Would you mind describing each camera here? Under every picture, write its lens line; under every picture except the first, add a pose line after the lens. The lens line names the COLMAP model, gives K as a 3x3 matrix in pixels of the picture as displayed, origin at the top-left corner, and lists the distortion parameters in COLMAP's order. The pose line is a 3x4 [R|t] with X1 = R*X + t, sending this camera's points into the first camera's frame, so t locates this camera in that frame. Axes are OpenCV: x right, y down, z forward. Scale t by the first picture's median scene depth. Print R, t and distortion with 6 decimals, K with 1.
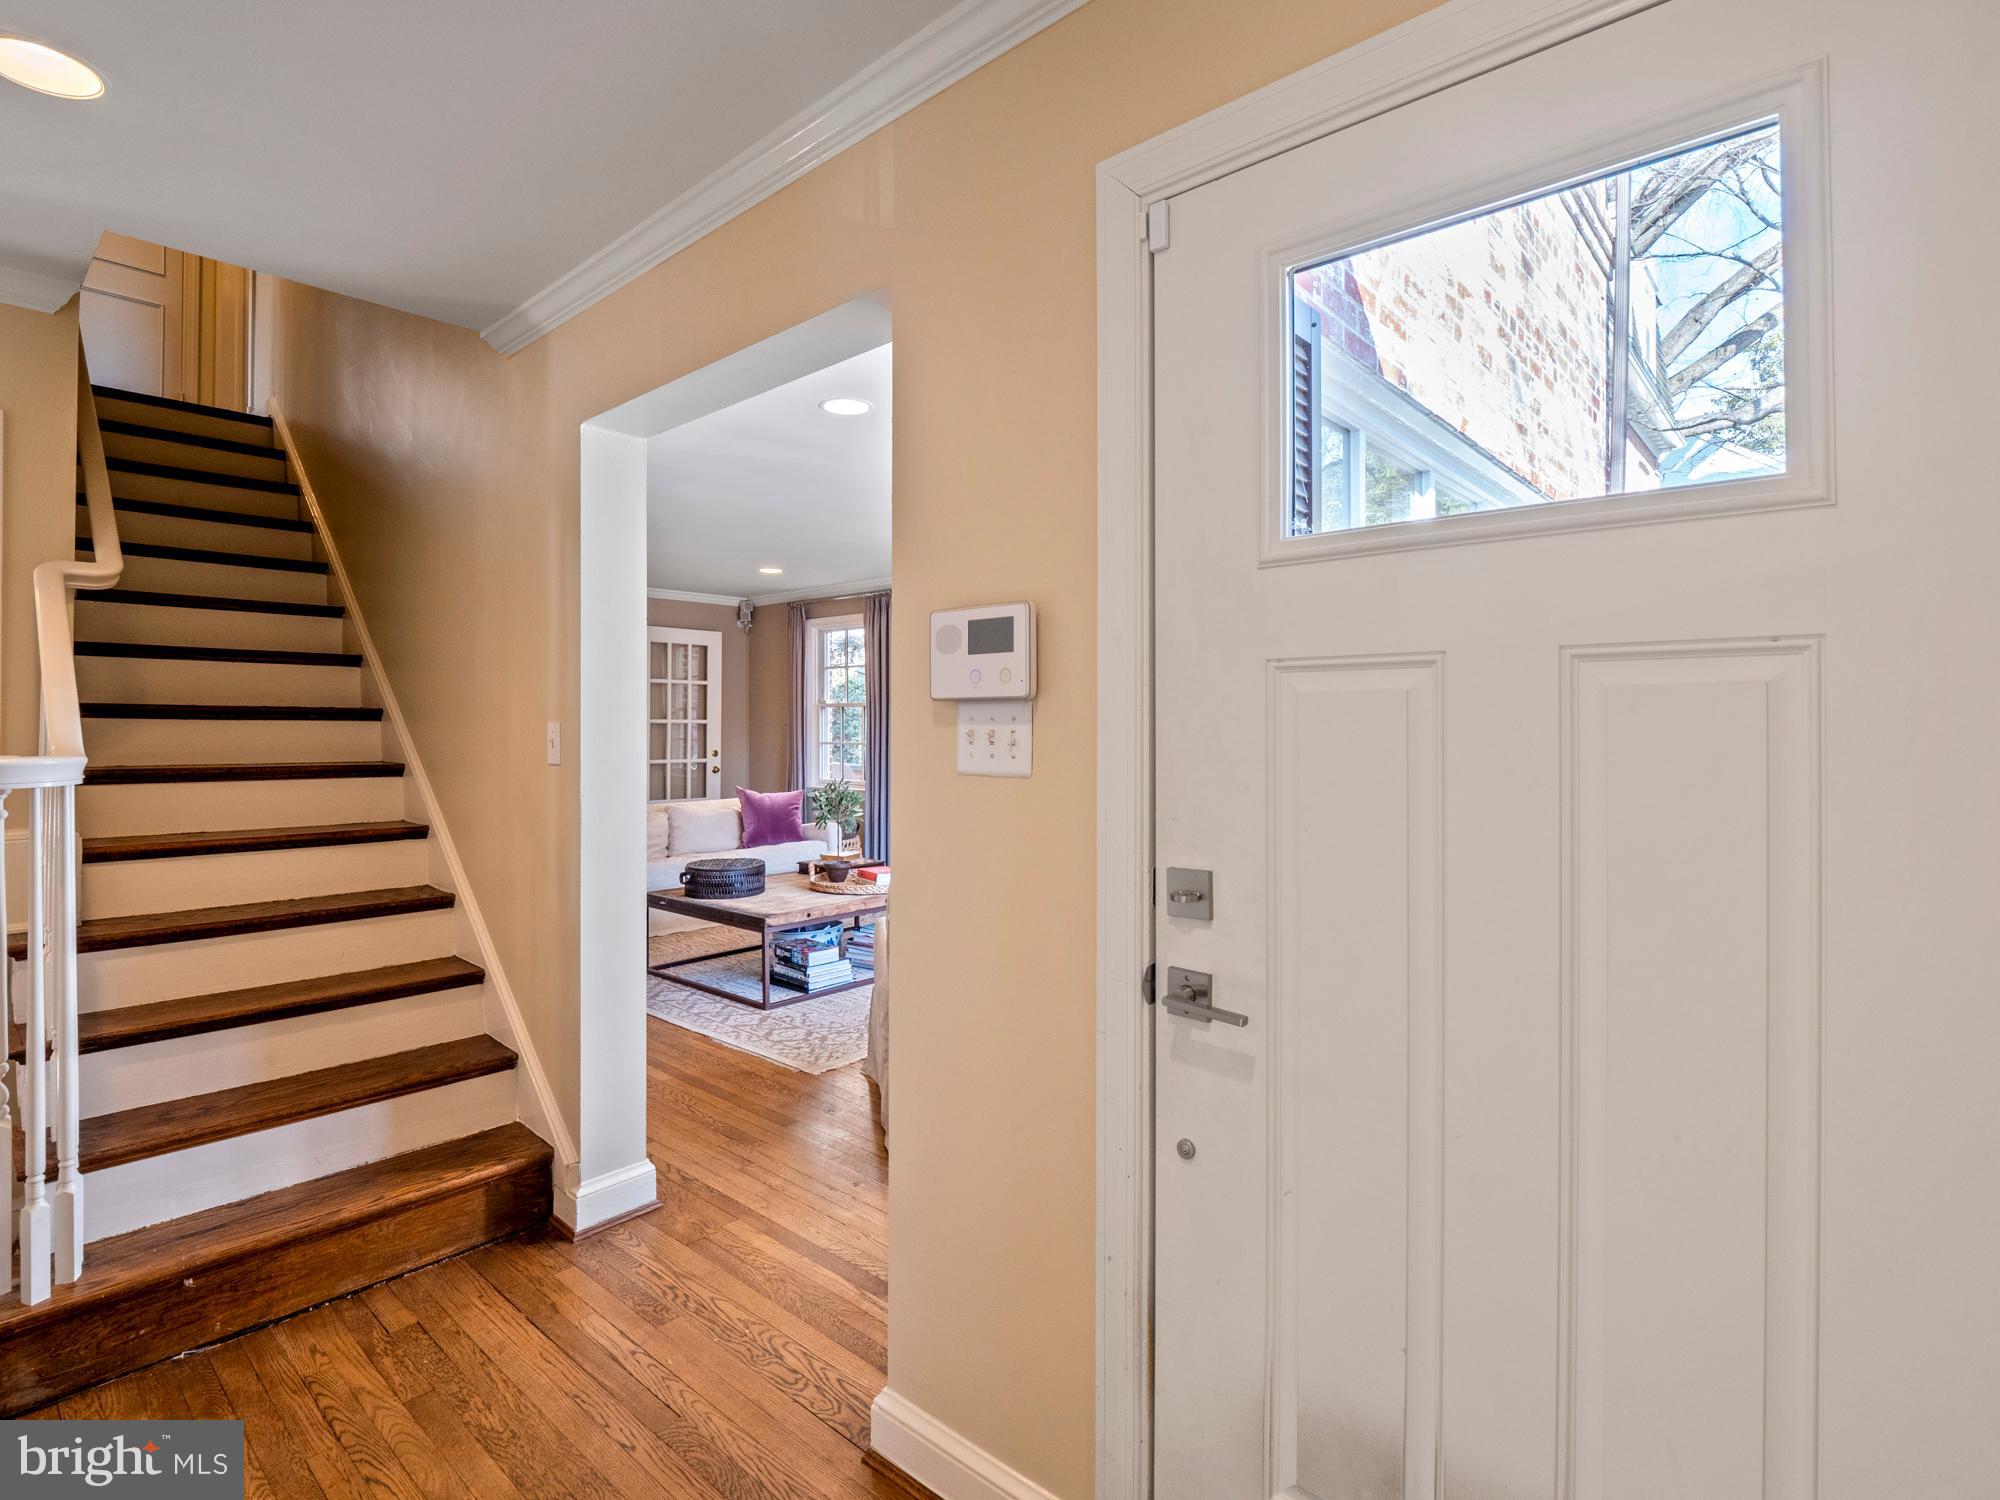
lens RADIAL K [[980.3, 0, 1000.0], [0, 980.3, 750.0], [0, 0, 1]] dist [-0.000463, -0.013520]
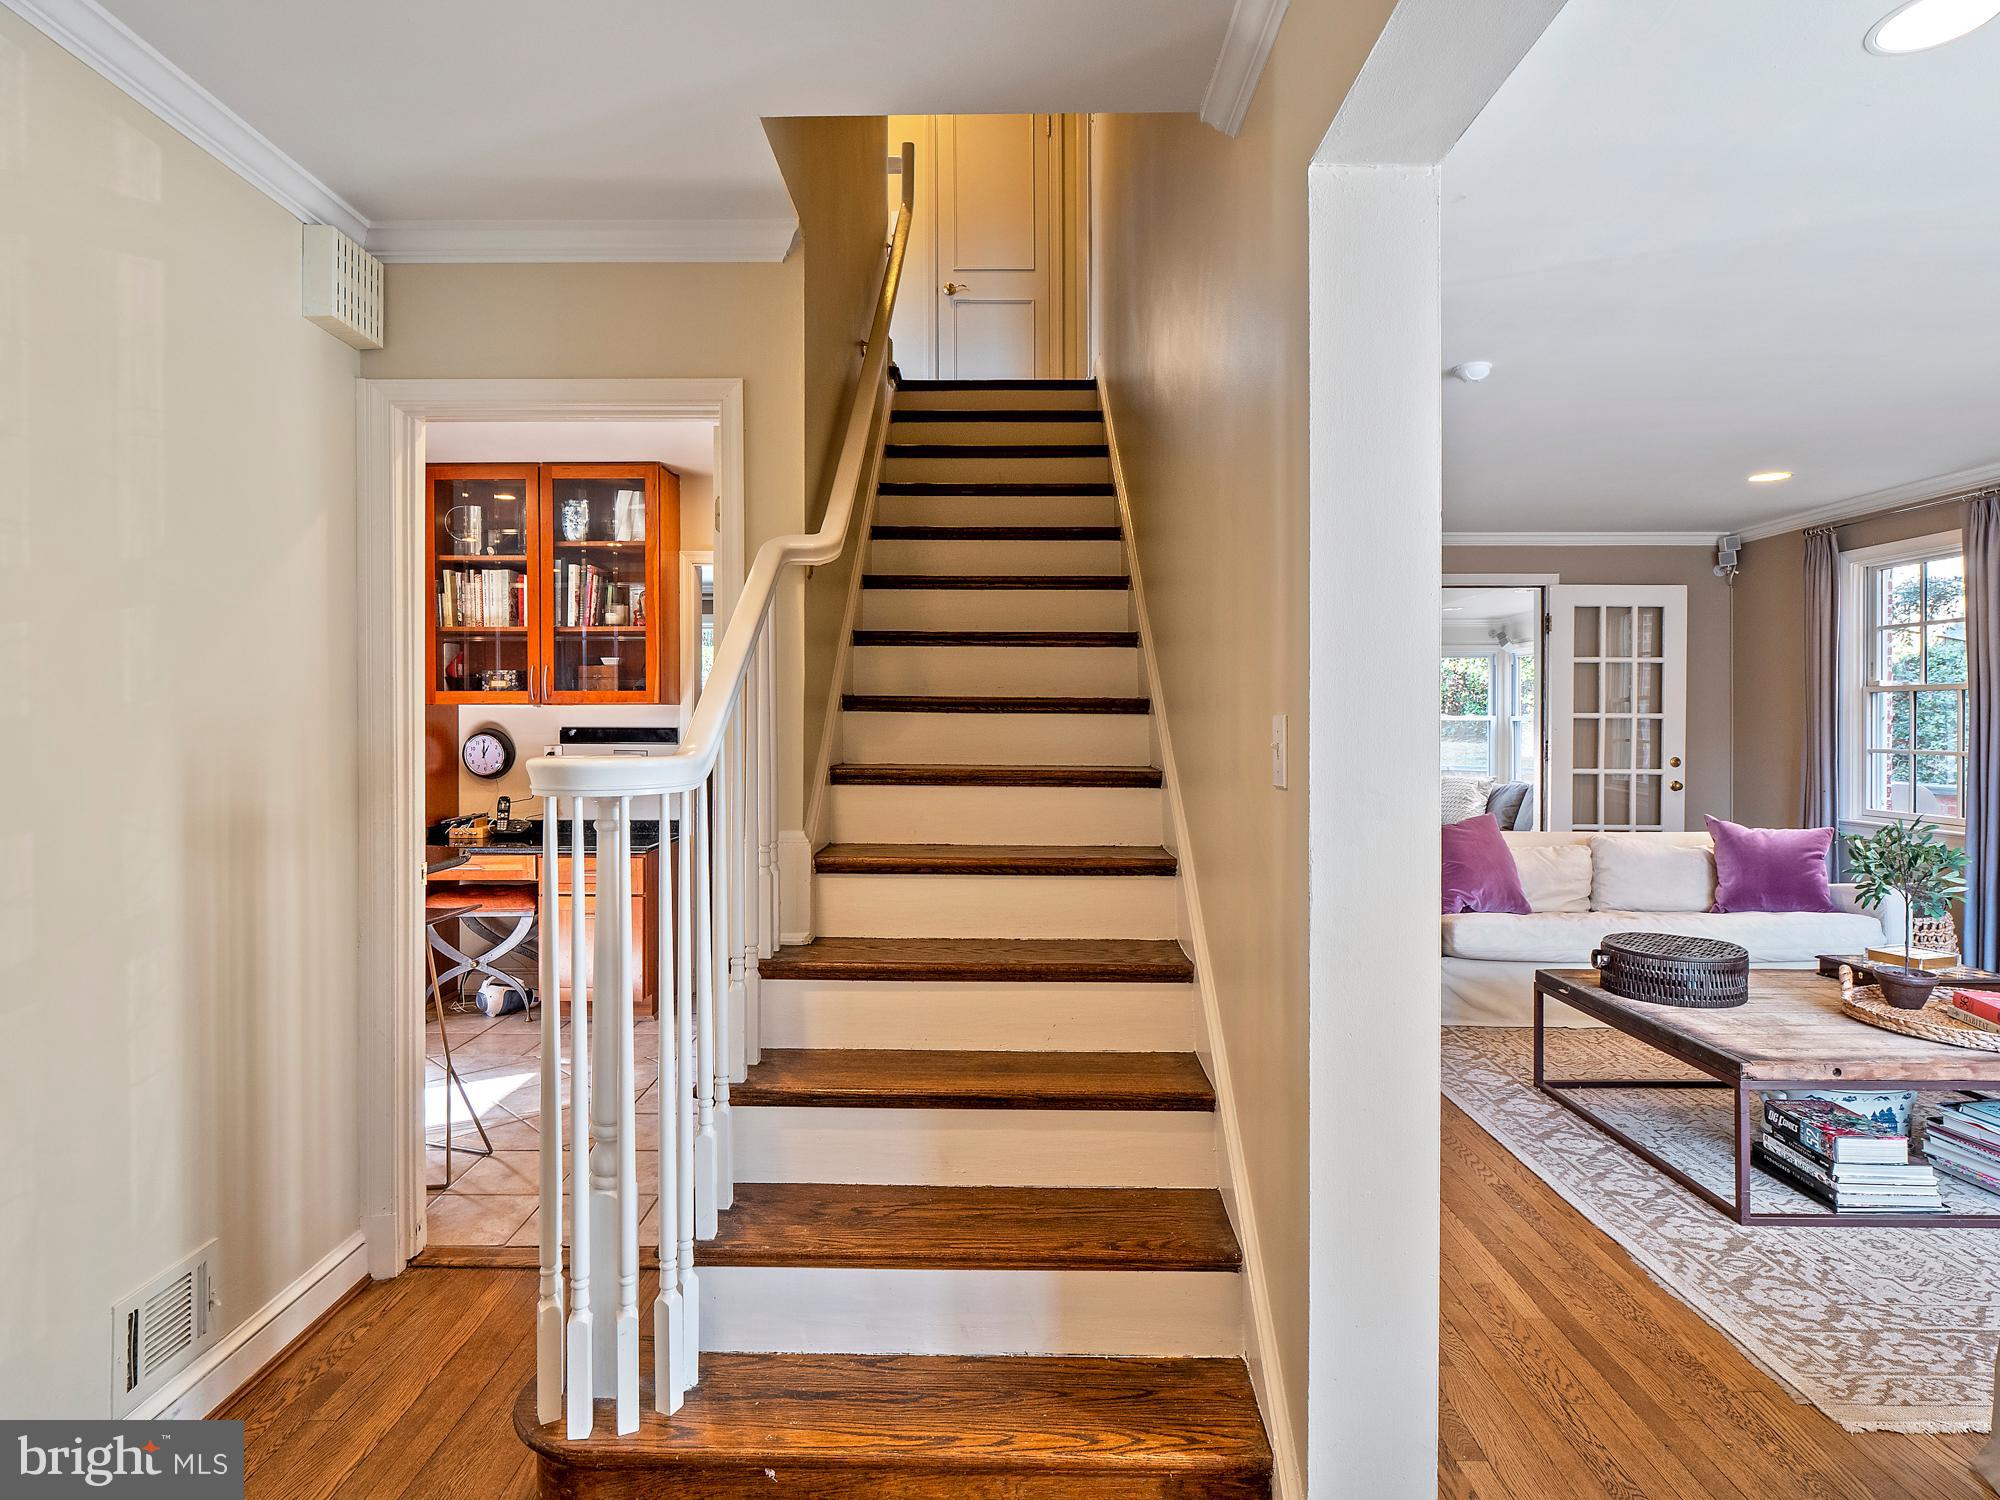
lens RADIAL K [[1071.7, 0, 995.0], [0, 1071.7, 715.5], [0, 0, 1]] dist [-0.007509, 0.000710]
pose [[0.646482, -0.001975, -0.762927, -0.041306], [-0.021312, 0.999560, -0.020647, -0.005735], [0.762632, 0.029607, 0.646155, 0.230393]]
